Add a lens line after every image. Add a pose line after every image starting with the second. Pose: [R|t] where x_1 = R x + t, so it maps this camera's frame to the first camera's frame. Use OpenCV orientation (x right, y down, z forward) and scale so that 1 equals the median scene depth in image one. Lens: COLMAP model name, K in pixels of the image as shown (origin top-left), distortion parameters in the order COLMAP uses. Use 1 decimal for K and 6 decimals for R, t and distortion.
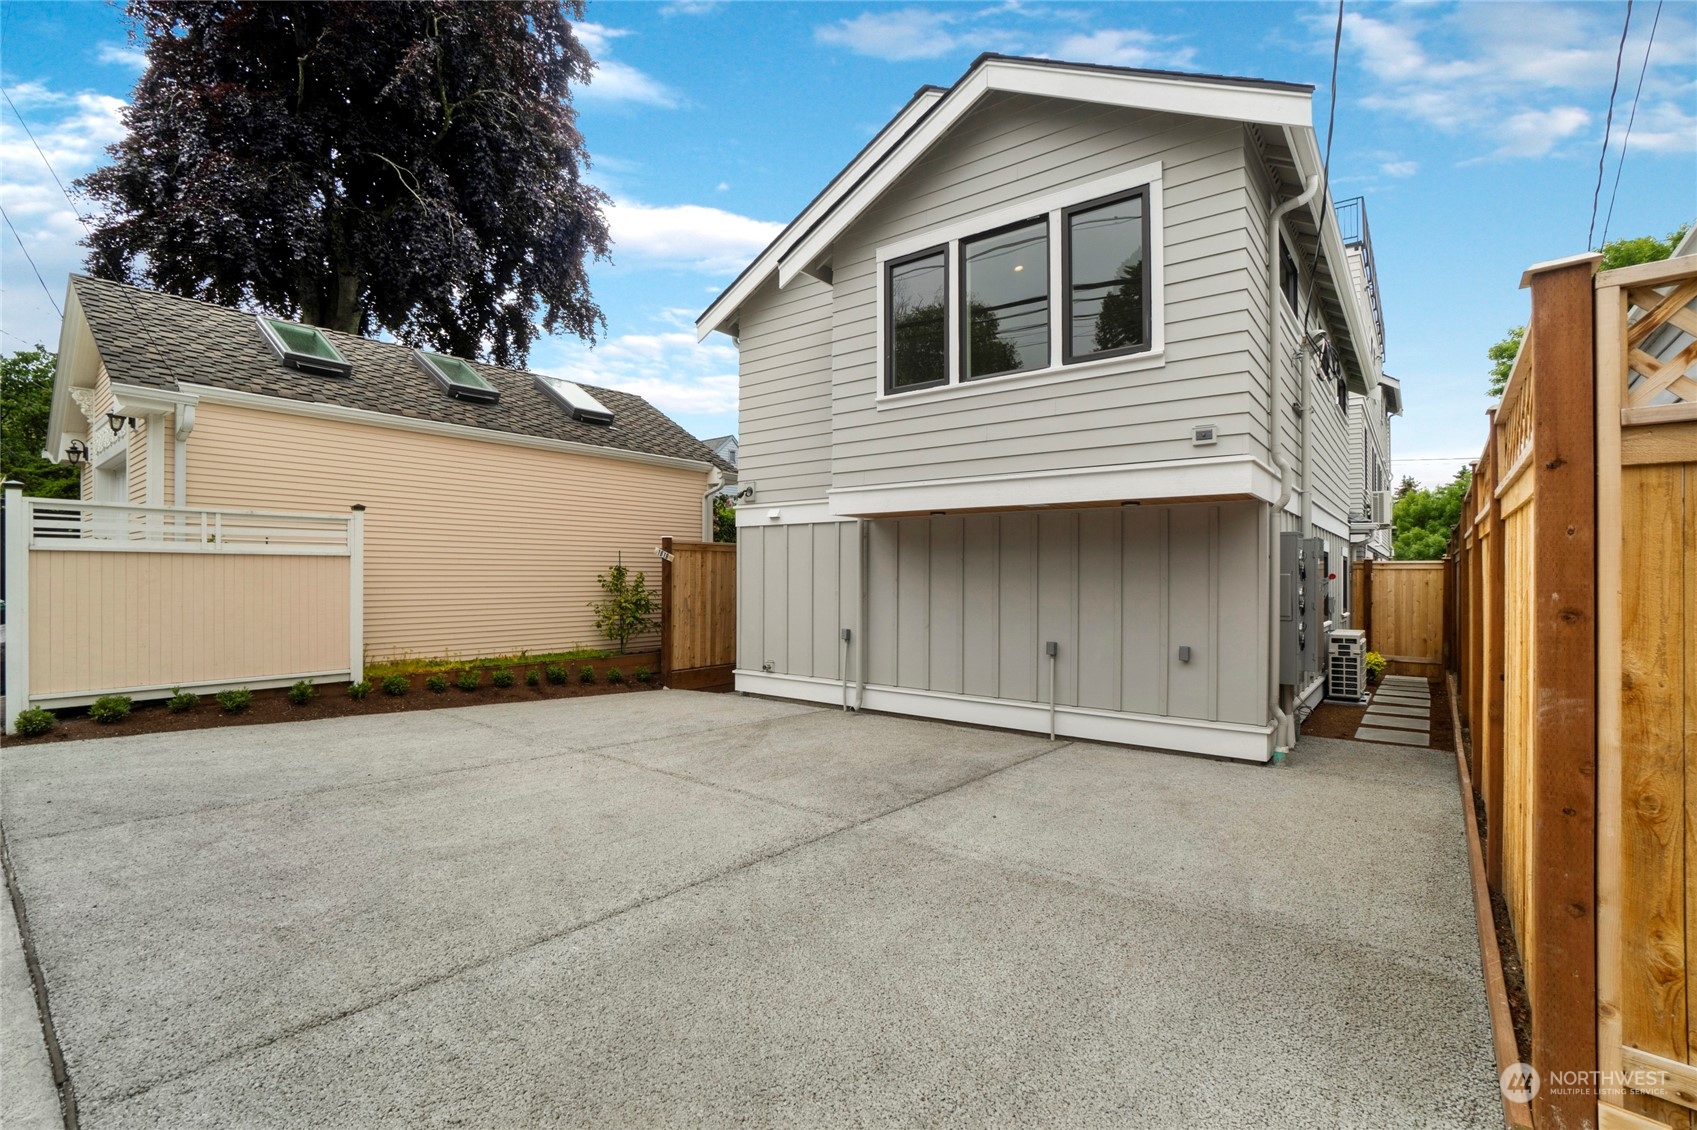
lens RADIAL K [[777.0, 0, 830.5], [0, 777.0, 570.5], [0, 0, 1]] dist [-0.039380, 0.008465]
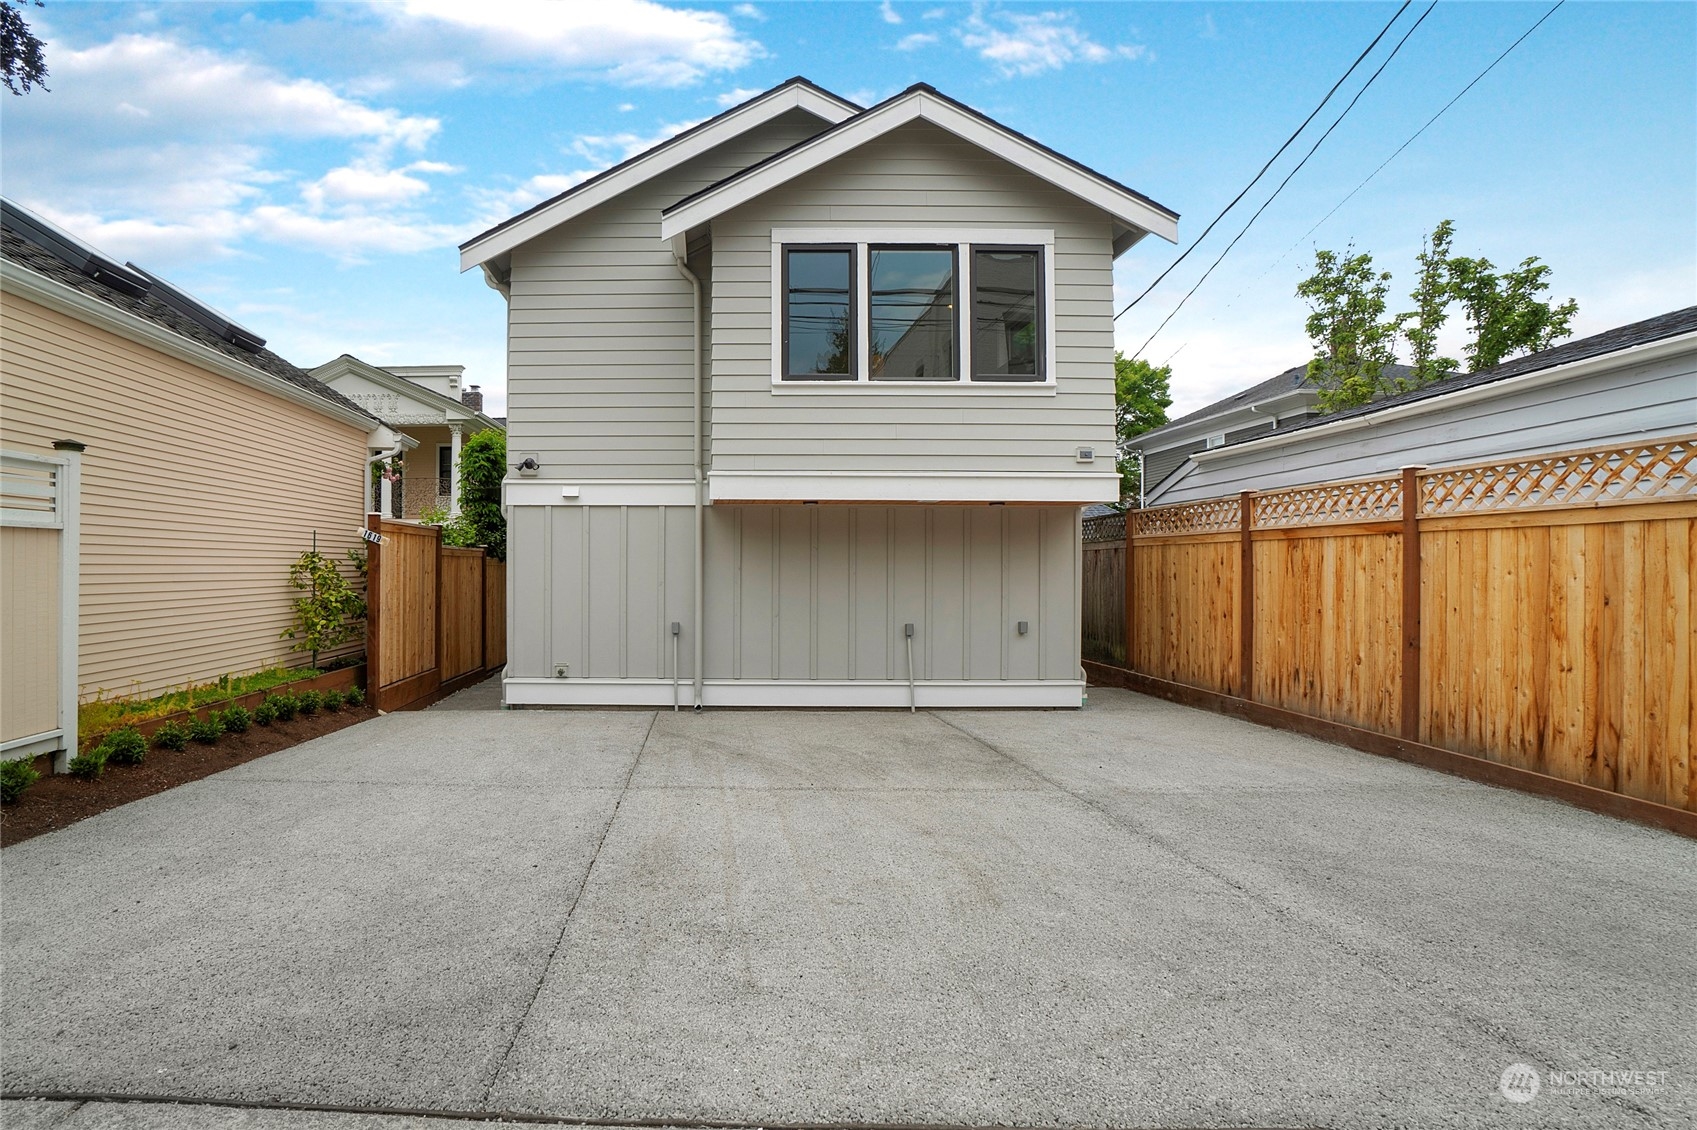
lens RADIAL K [[806.4, 0, 736.7], [0, 806.4, 559.9], [0, 0, 1]] dist [-0.040255, 0.000036]
pose [[0.785142, 0.003721, 0.619305, -0.631352], [-0.003319, 0.999993, -0.001800, 0.003158], [-0.619307, -0.000642, 0.785148, 0.248047]]
